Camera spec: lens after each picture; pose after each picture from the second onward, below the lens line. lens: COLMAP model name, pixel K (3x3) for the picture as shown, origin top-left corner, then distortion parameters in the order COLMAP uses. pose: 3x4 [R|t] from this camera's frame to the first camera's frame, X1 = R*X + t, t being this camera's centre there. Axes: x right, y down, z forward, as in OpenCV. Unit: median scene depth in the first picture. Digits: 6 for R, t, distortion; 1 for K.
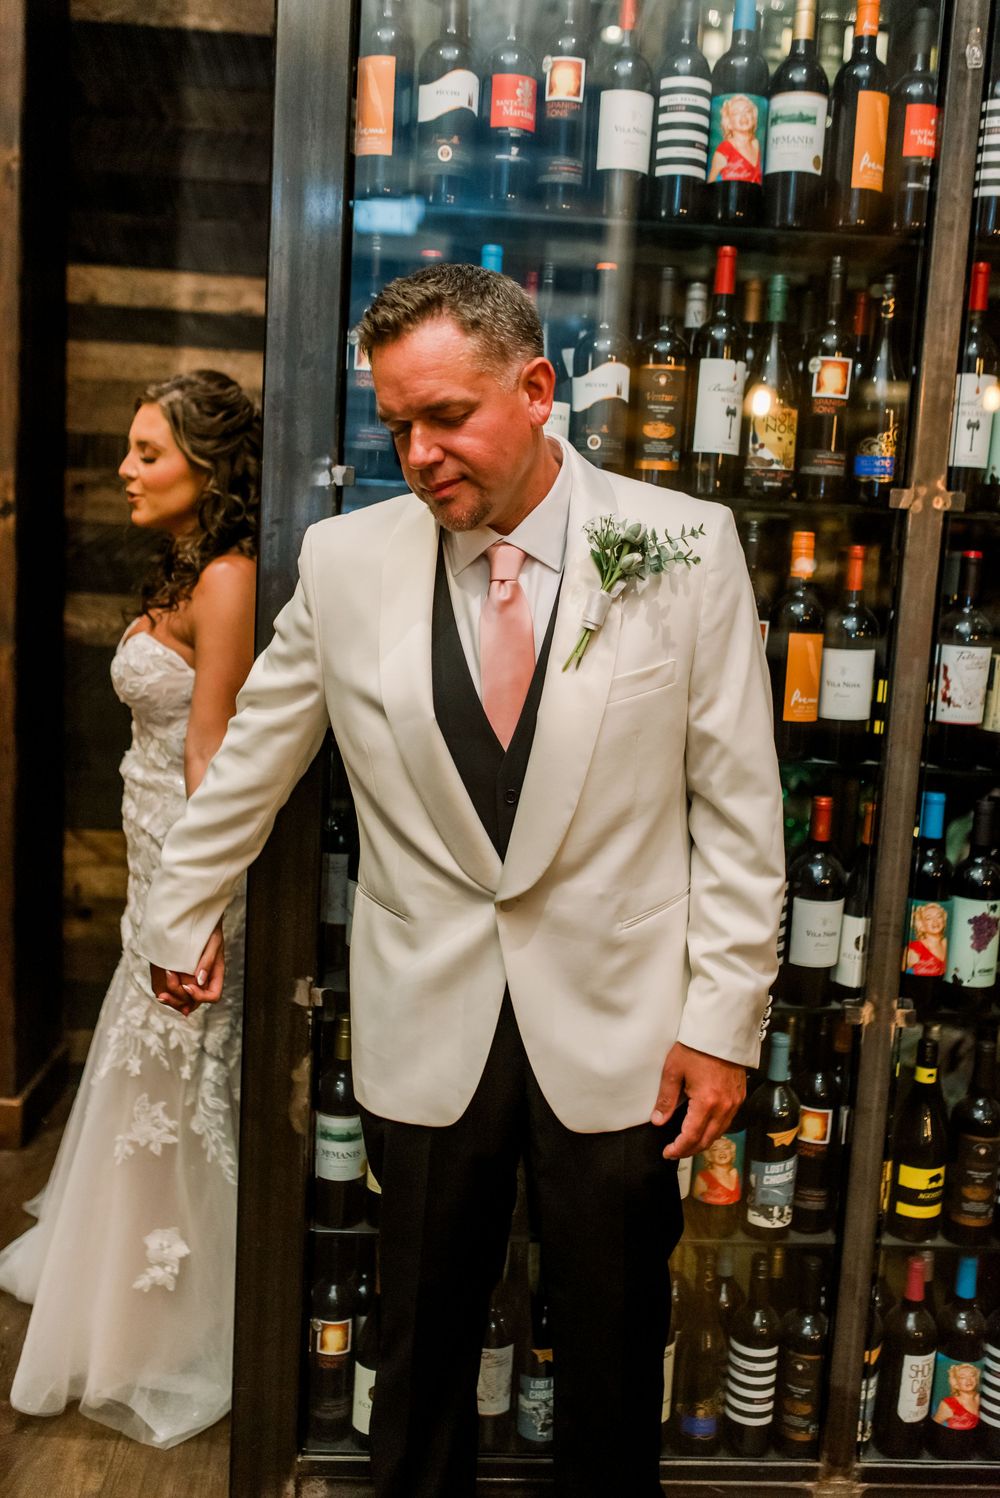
lens RADIAL K [[1394.8, 0, 499.7], [0, 1394.8, 644.8], [0, 0, 1]] dist [0.006826, -0.028644]
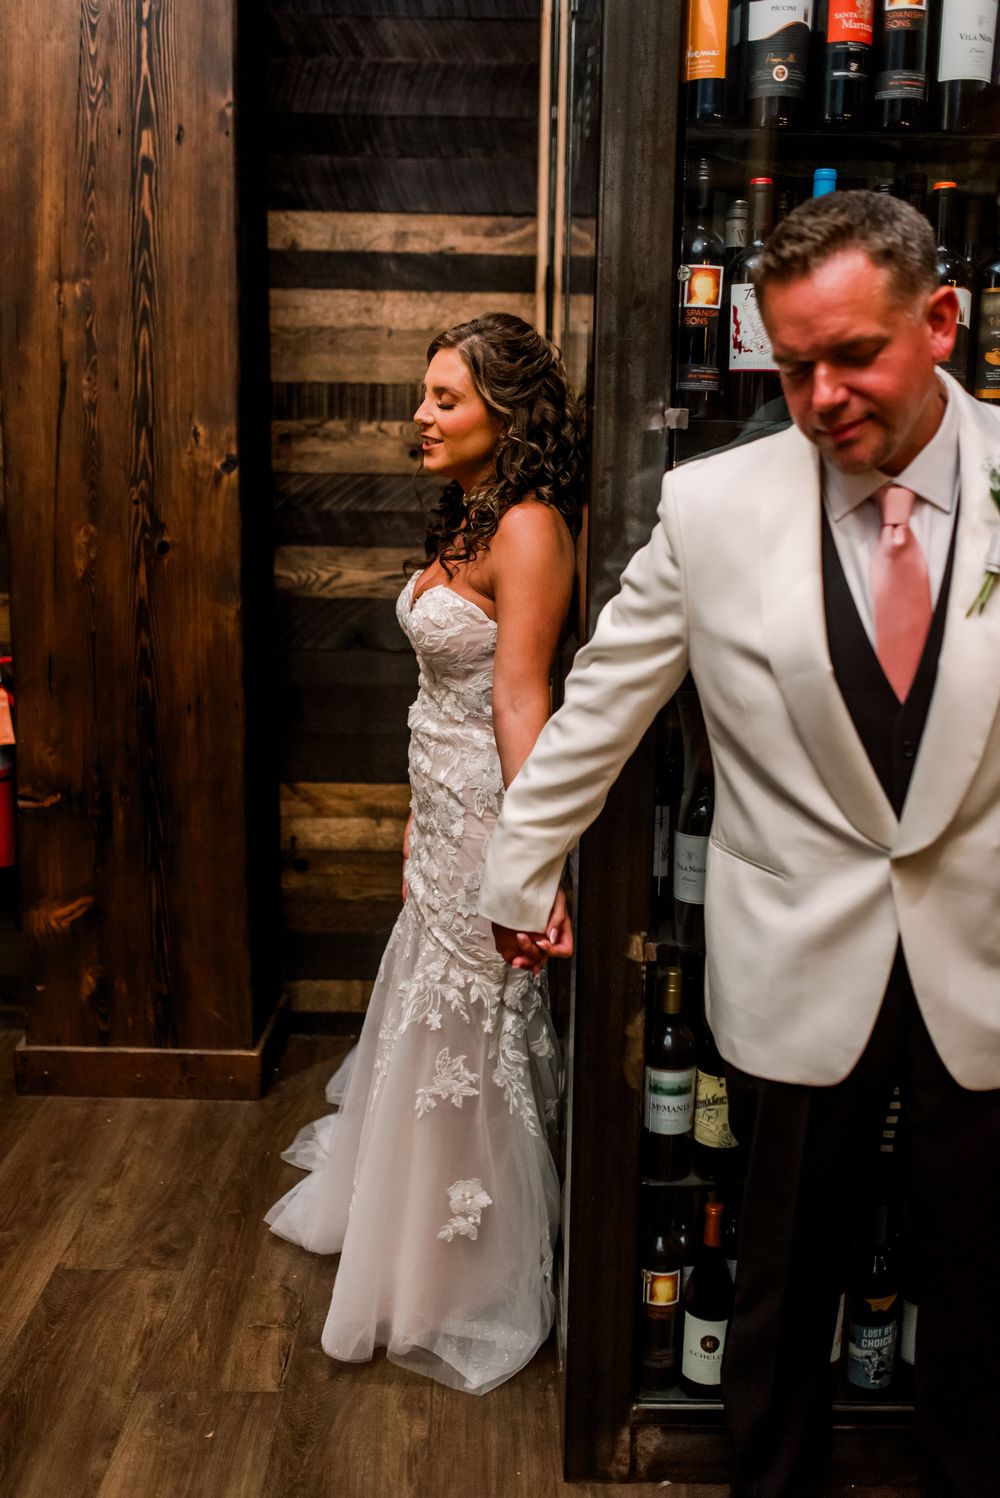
lens RADIAL K [[1394.8, 0, 499.7], [0, 1394.8, 644.8], [0, 0, 1]] dist [0.006826, -0.028644]
pose [[0.998026, -0.029138, -0.055637, -0.165026], [0.031784, 0.998376, 0.047272, -0.013193], [0.054170, -0.048947, 0.997331, 0.021544]]
